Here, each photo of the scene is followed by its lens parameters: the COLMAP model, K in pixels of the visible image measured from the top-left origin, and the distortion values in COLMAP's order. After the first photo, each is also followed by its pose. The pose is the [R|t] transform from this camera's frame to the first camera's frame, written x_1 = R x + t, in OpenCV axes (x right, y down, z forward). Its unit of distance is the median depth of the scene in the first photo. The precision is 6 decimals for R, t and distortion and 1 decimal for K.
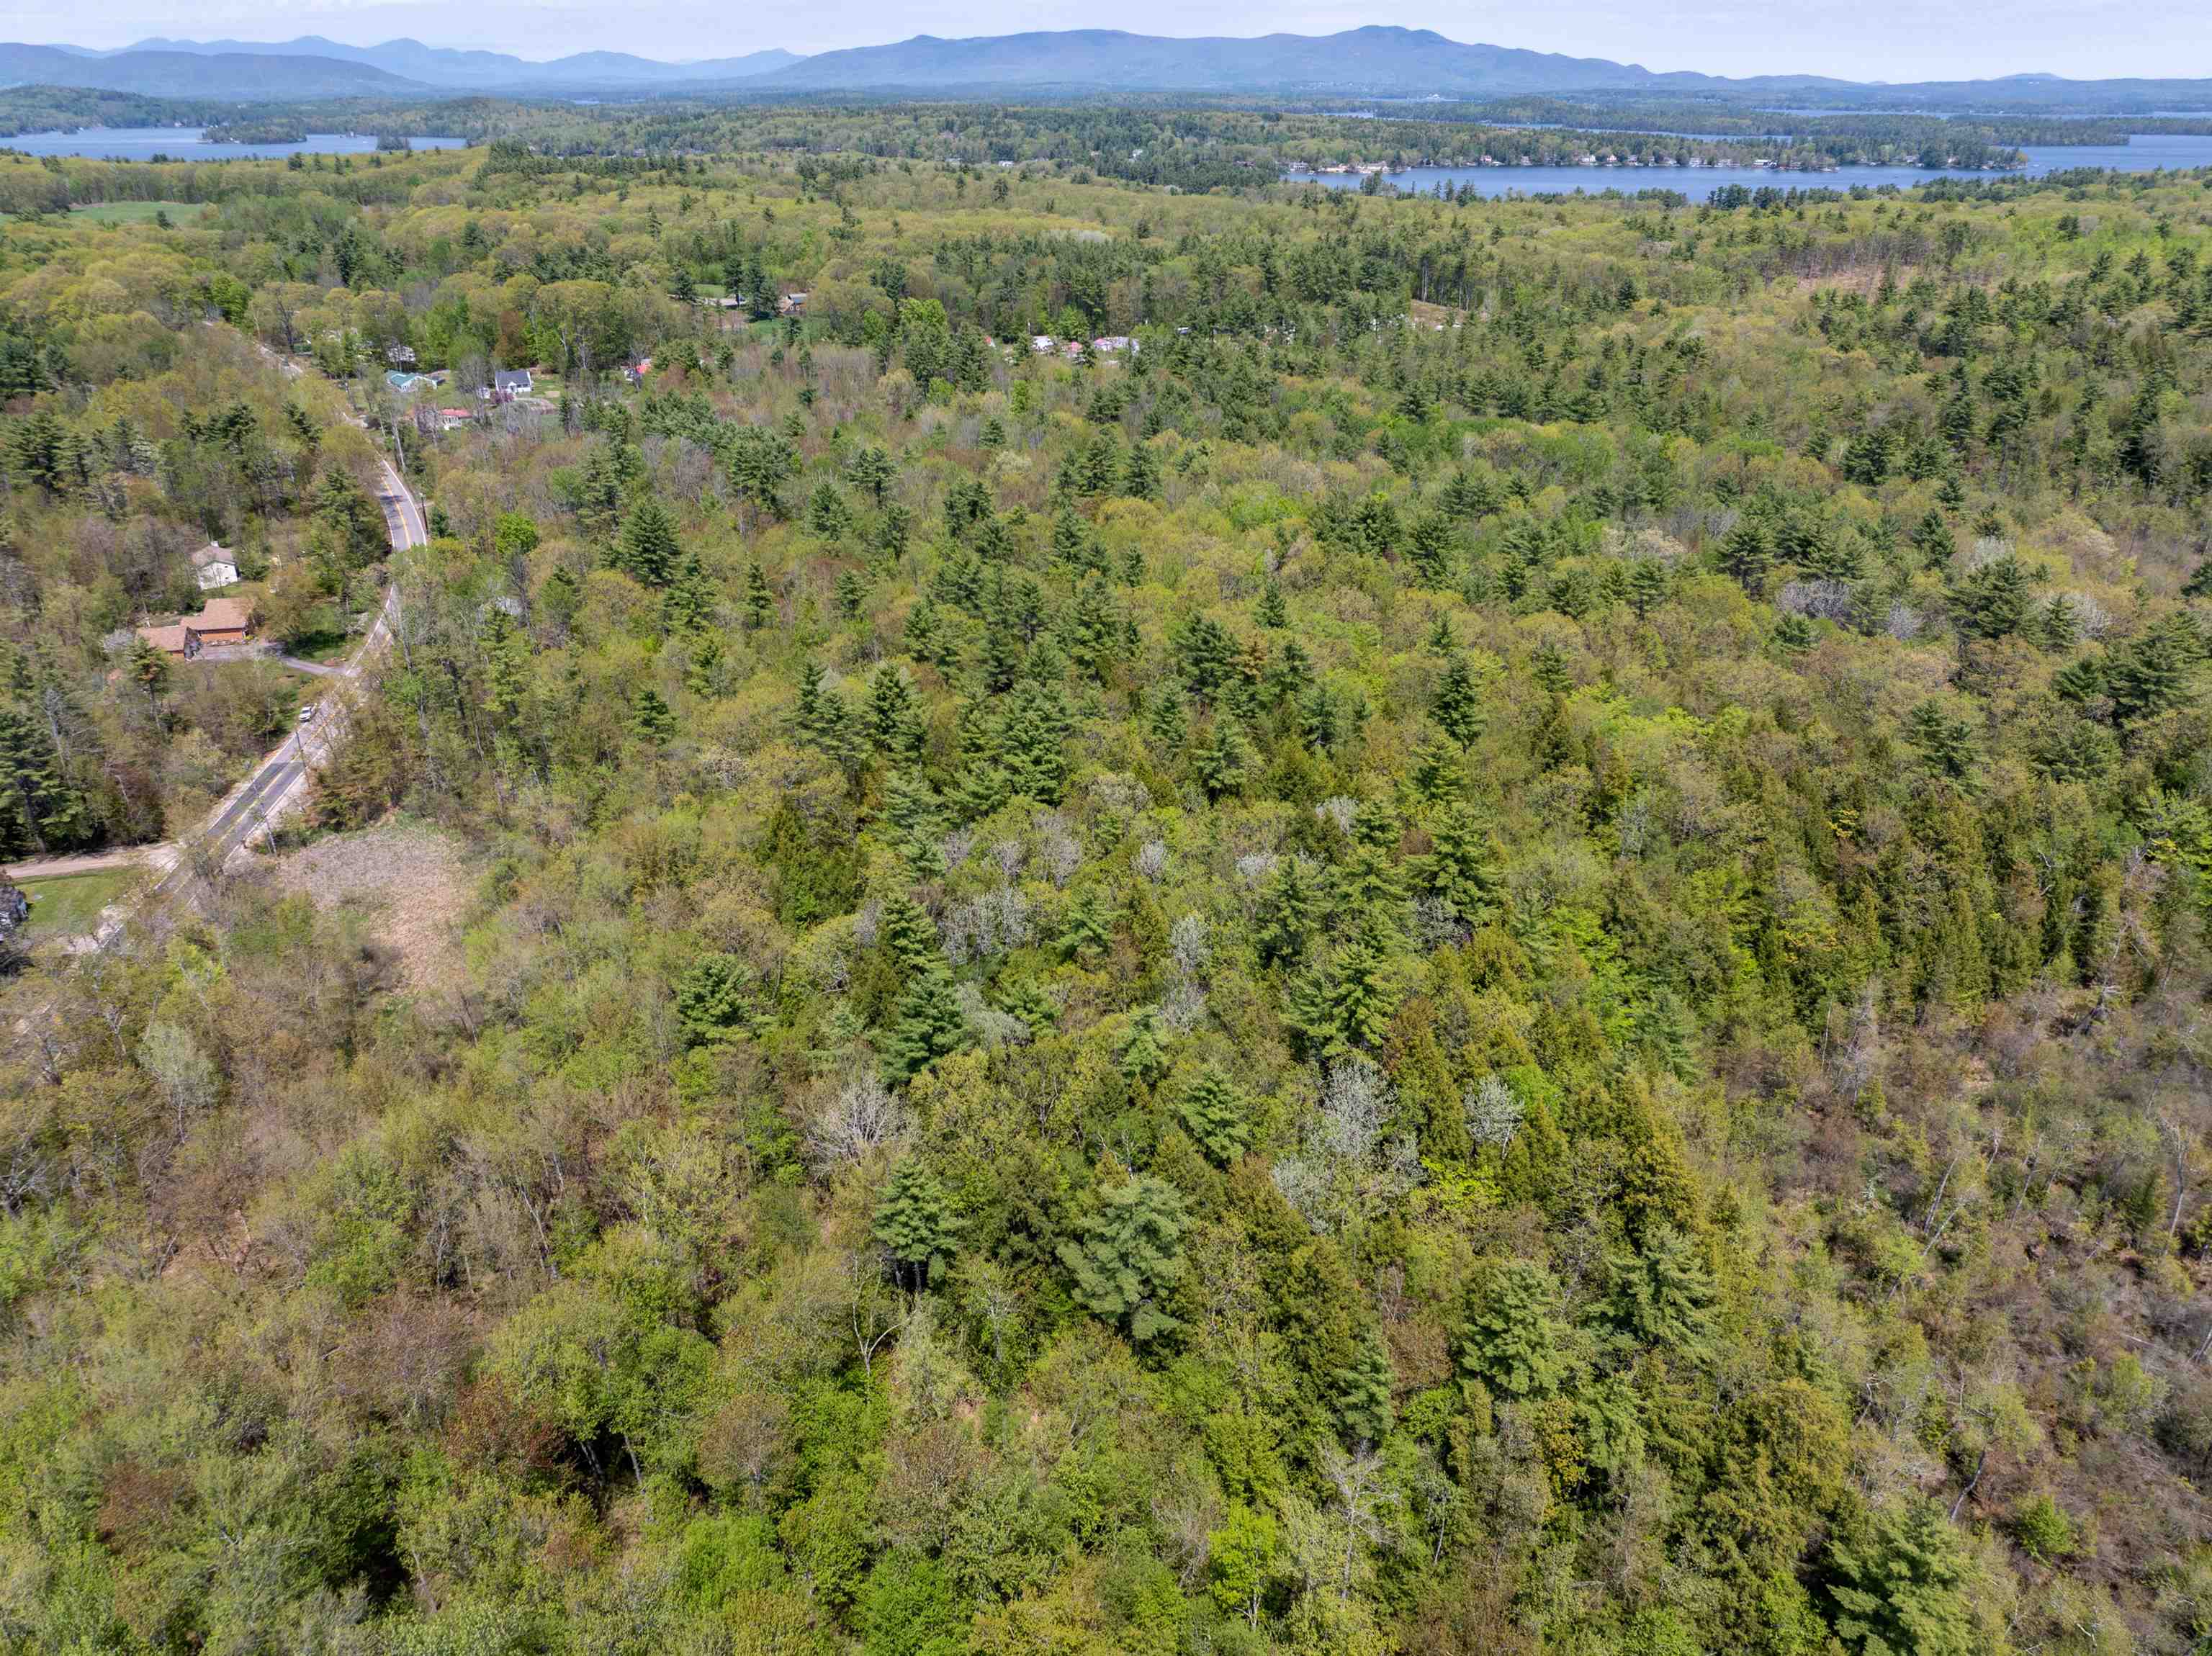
lens RADIAL K [[1569.5, 0, 1105.1], [0, 1569.5, 810.1], [0, 0, 1]] dist [-0.063792, 0.036596]
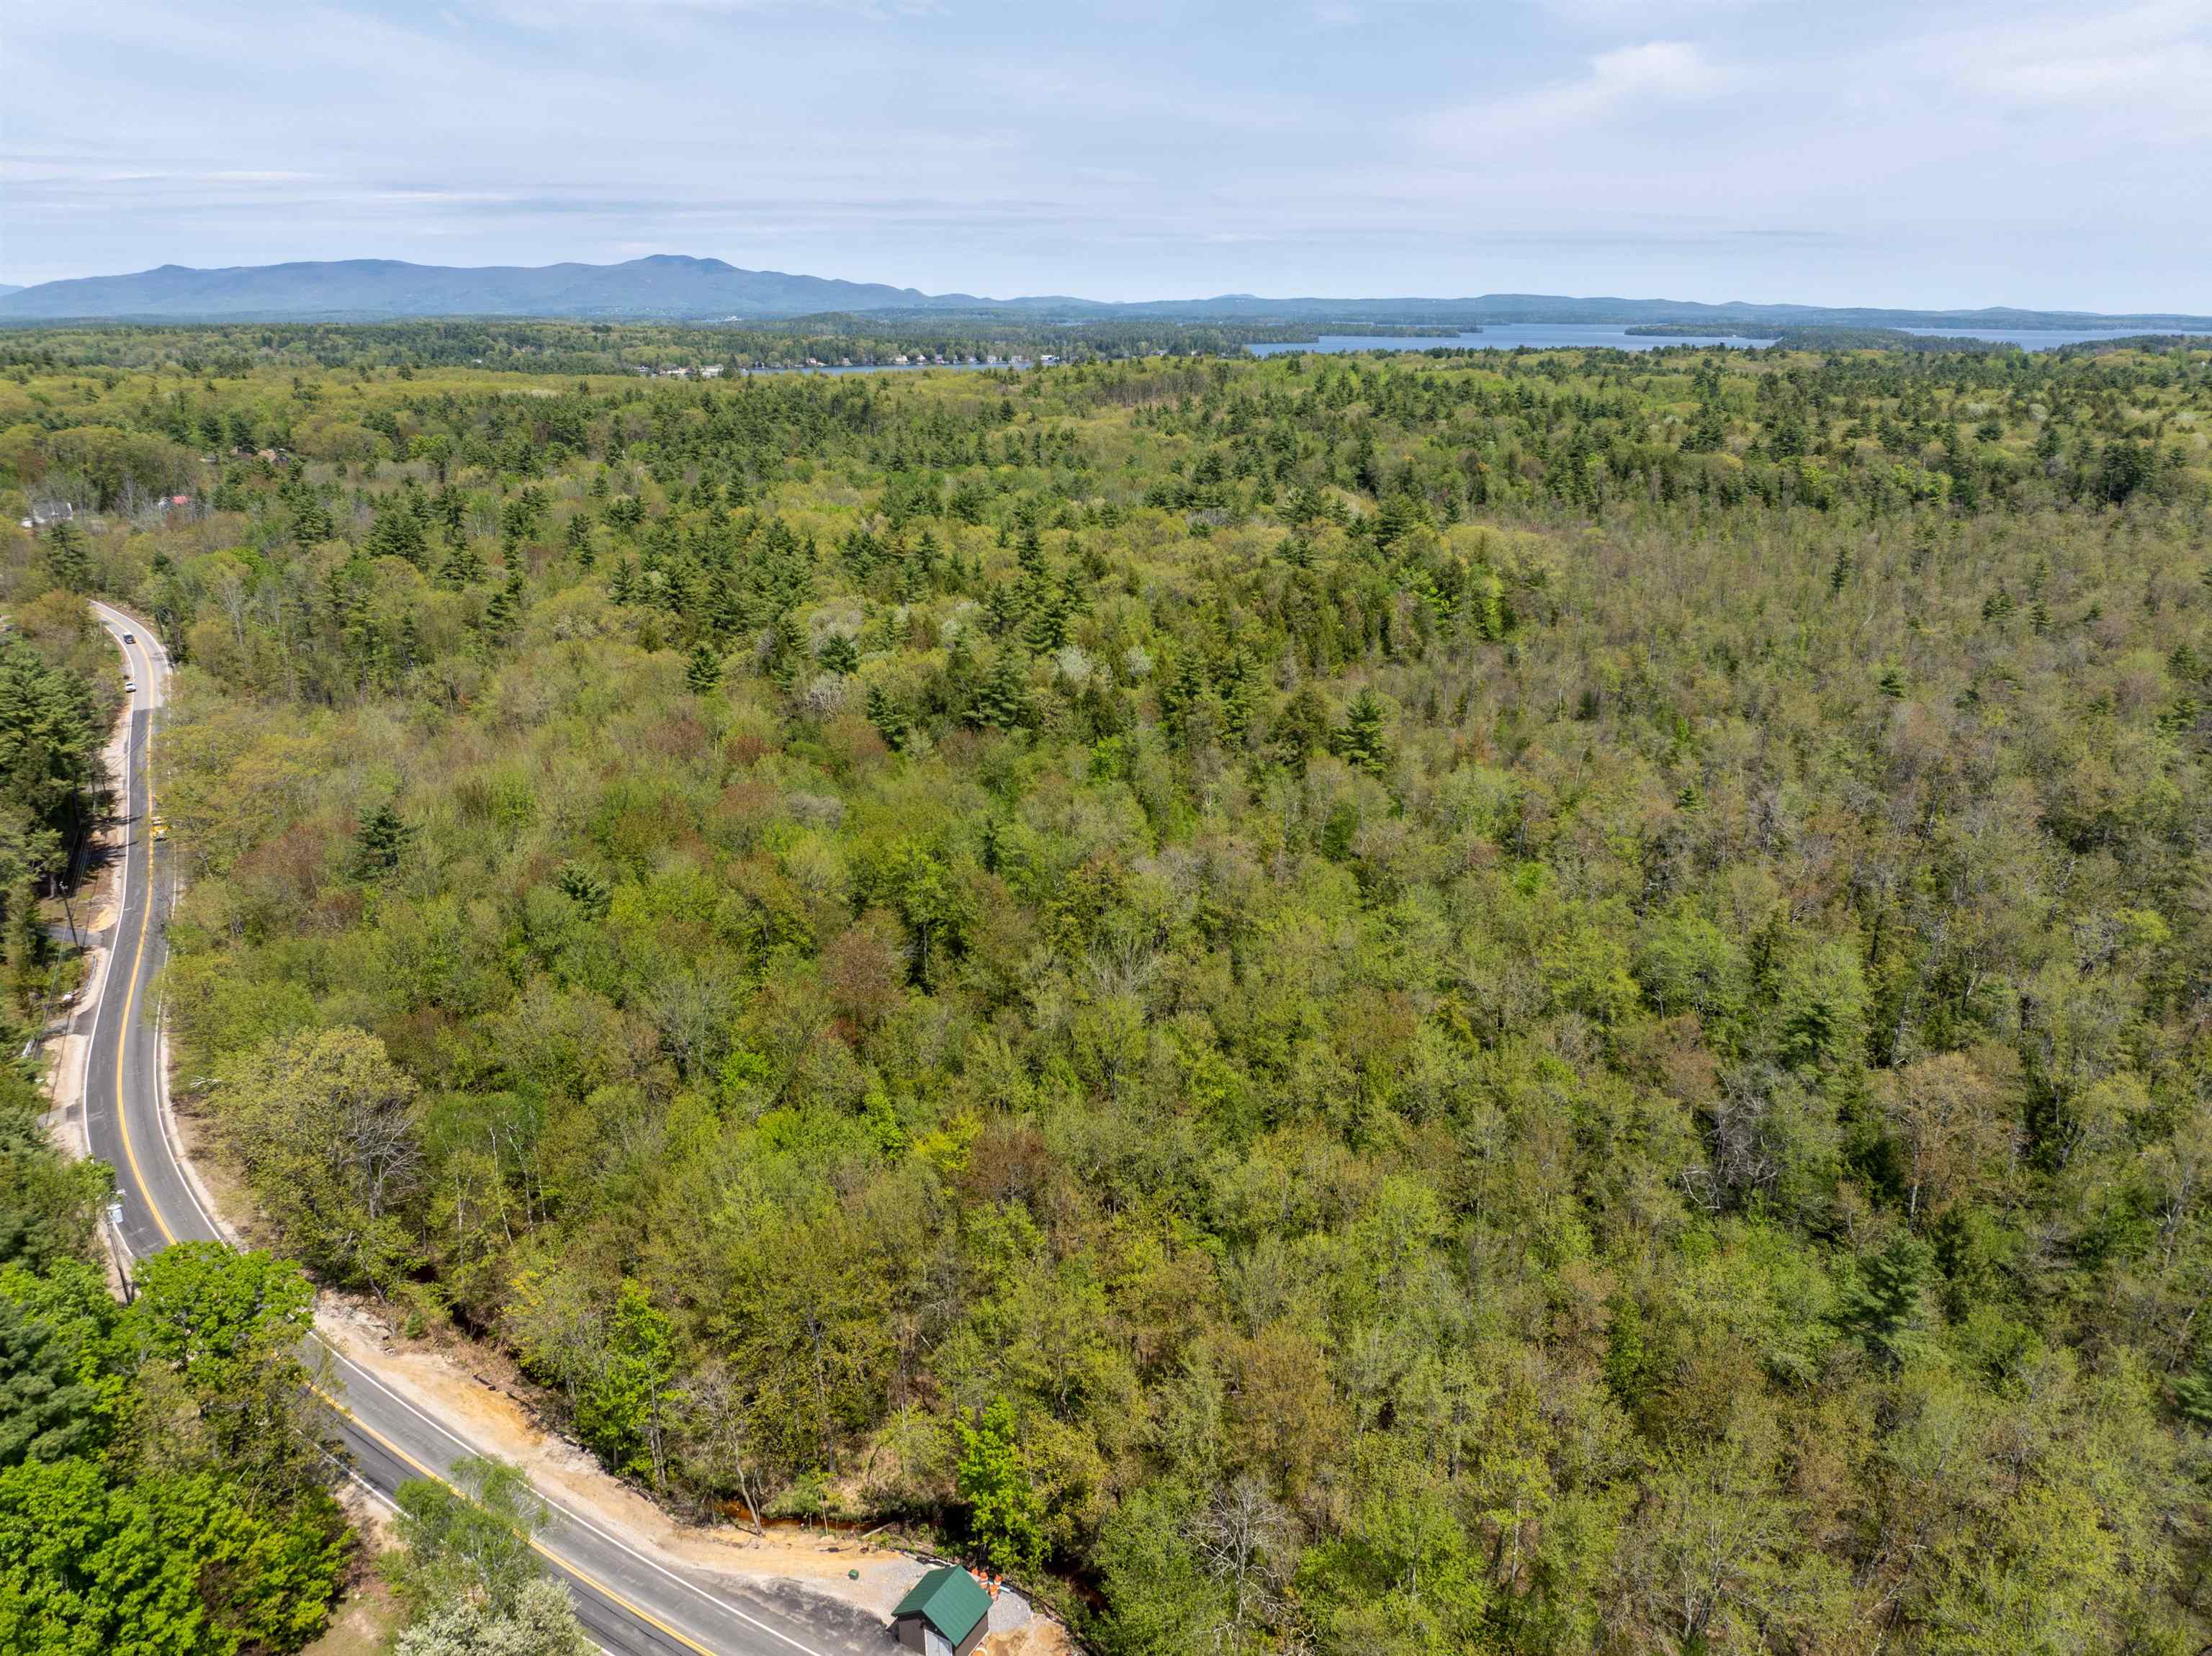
lens RADIAL K [[1569.5, 0, 1111.6], [0, 1569.5, 822.8], [0, 0, 1]] dist [-0.063792, 0.036596]
pose [[0.911281, -0.126453, 0.391889, -0.037377], [0.172832, 0.981253, -0.085269, 0.035505], [-0.373760, 0.145435, 0.916053, -0.049473]]
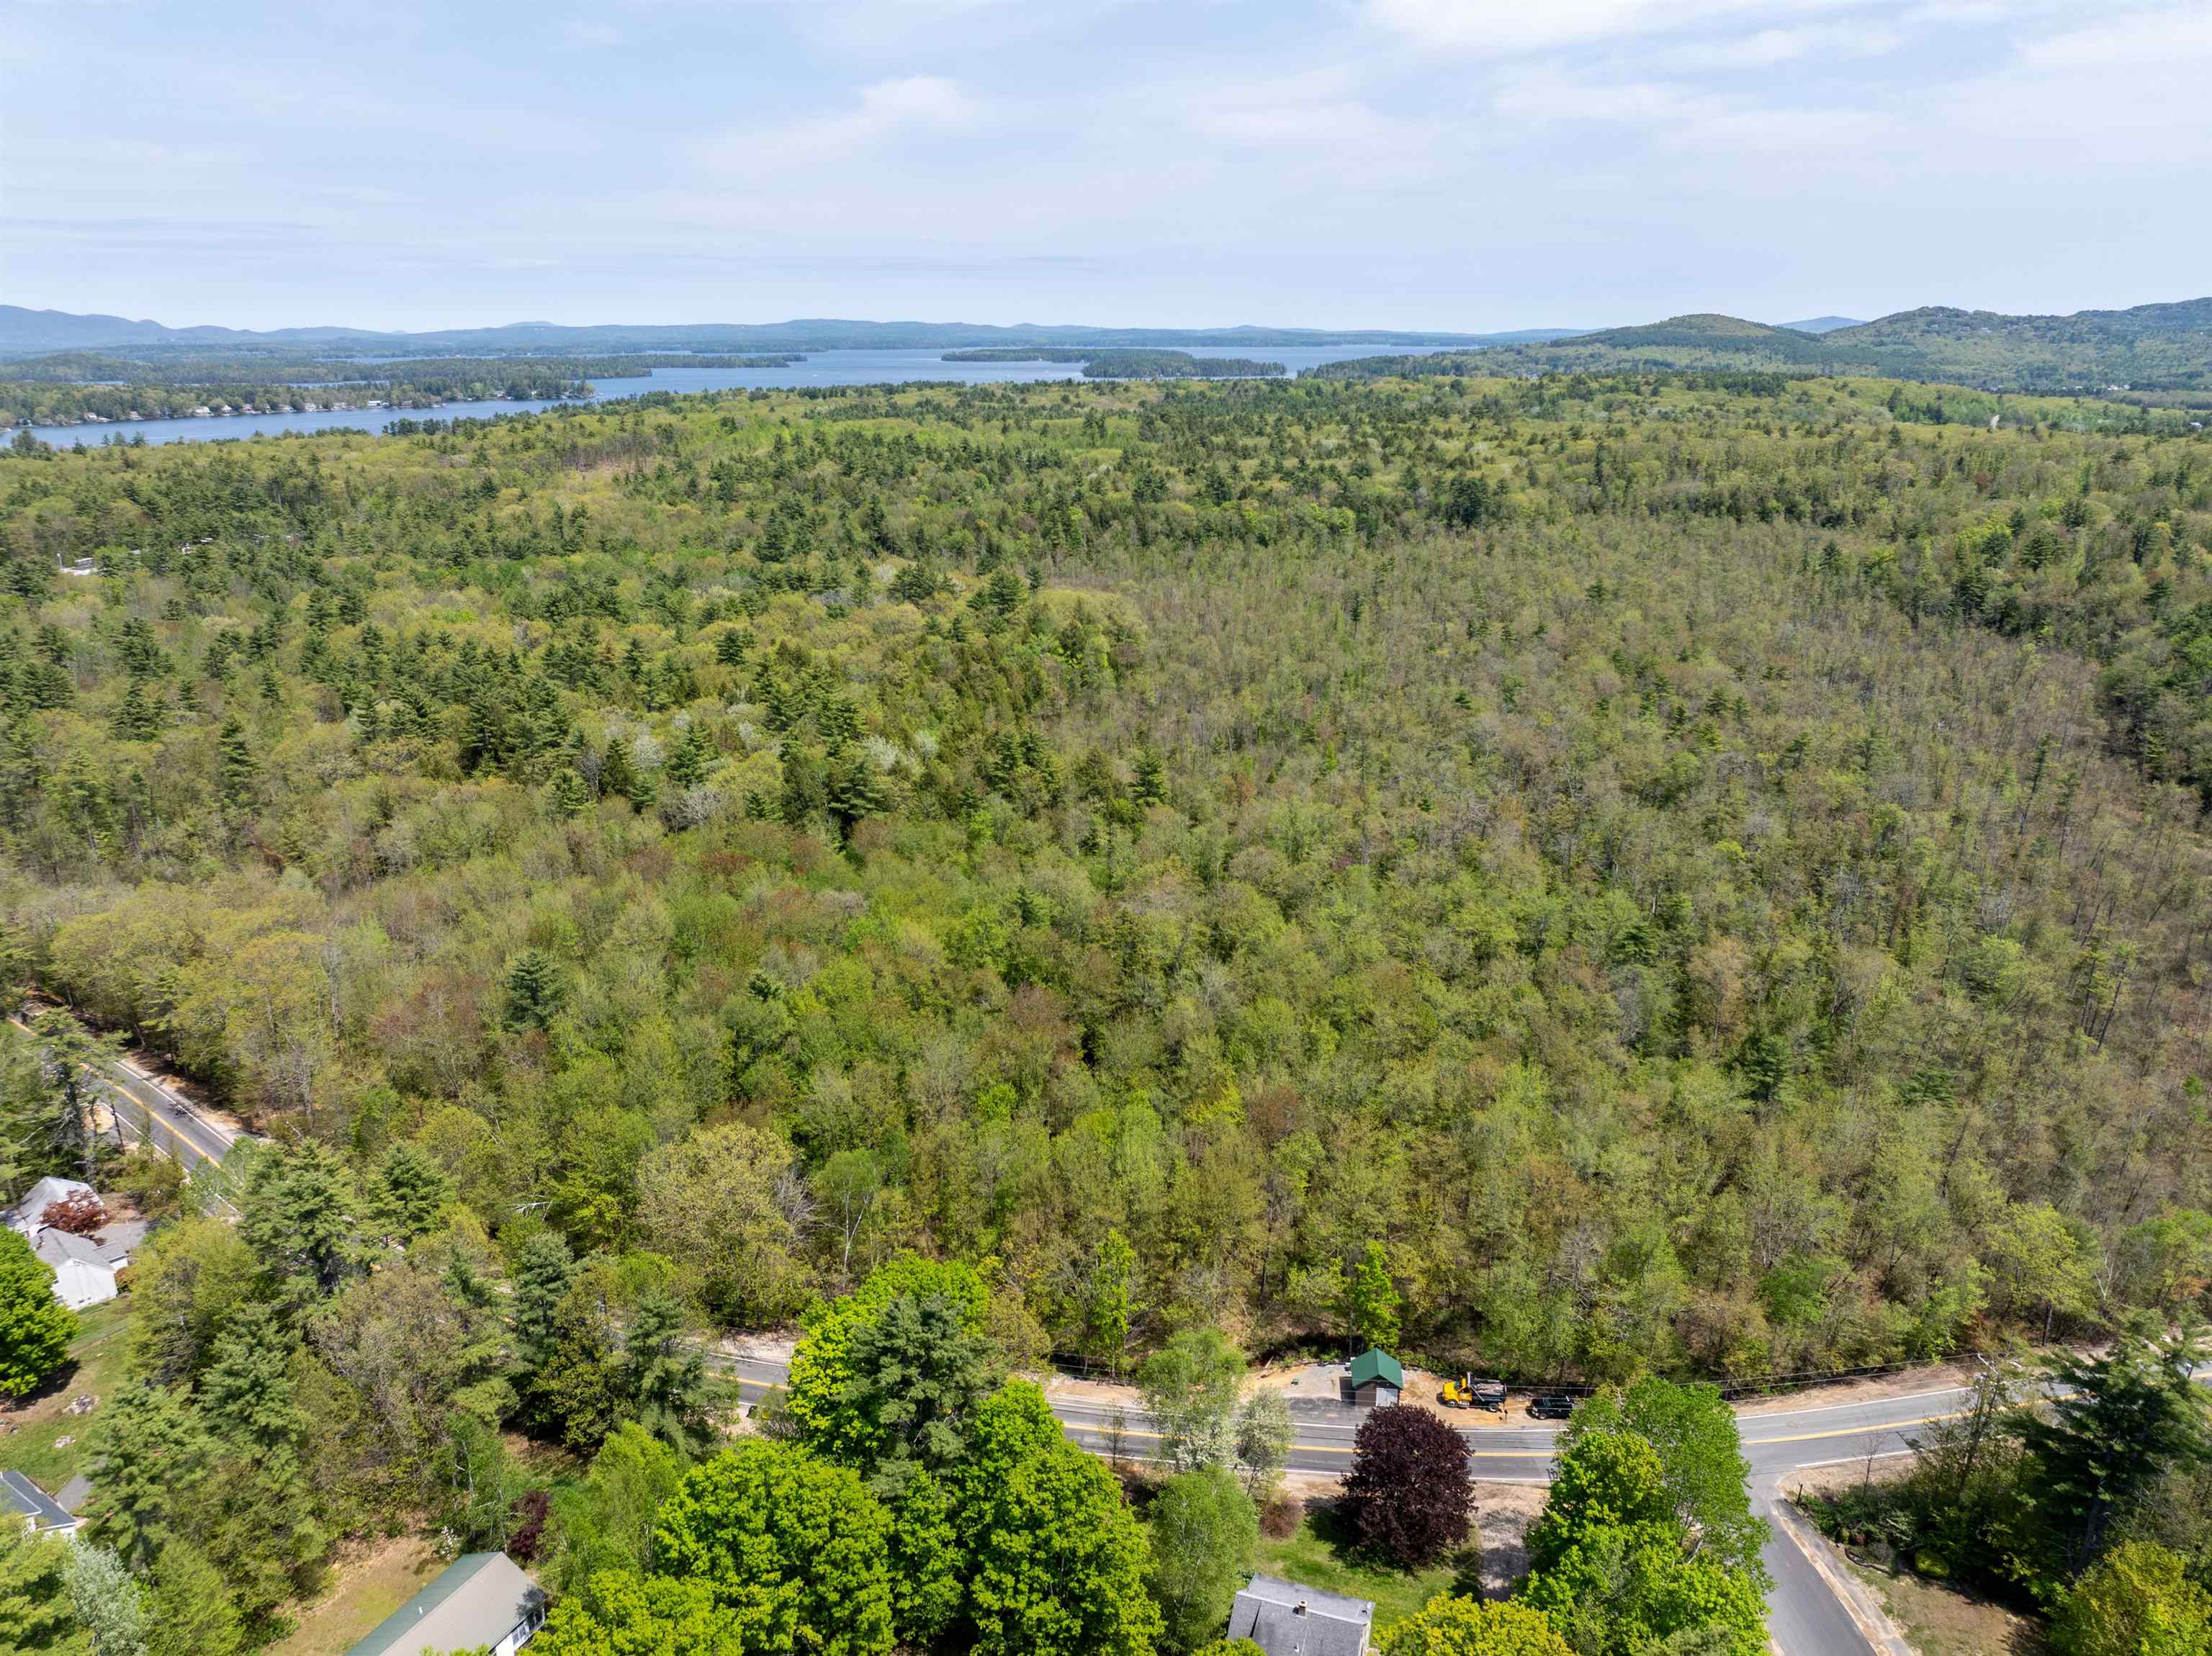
lens RADIAL K [[1569.5, 0, 1110.9], [0, 1569.5, 820.6], [0, 0, 1]] dist [-0.063792, 0.036596]
pose [[0.660943, -0.224233, 0.716152, -0.082187], [0.319400, 0.947618, 0.001930, 0.024683], [-0.679071, 0.227463, 0.697942, -0.051743]]
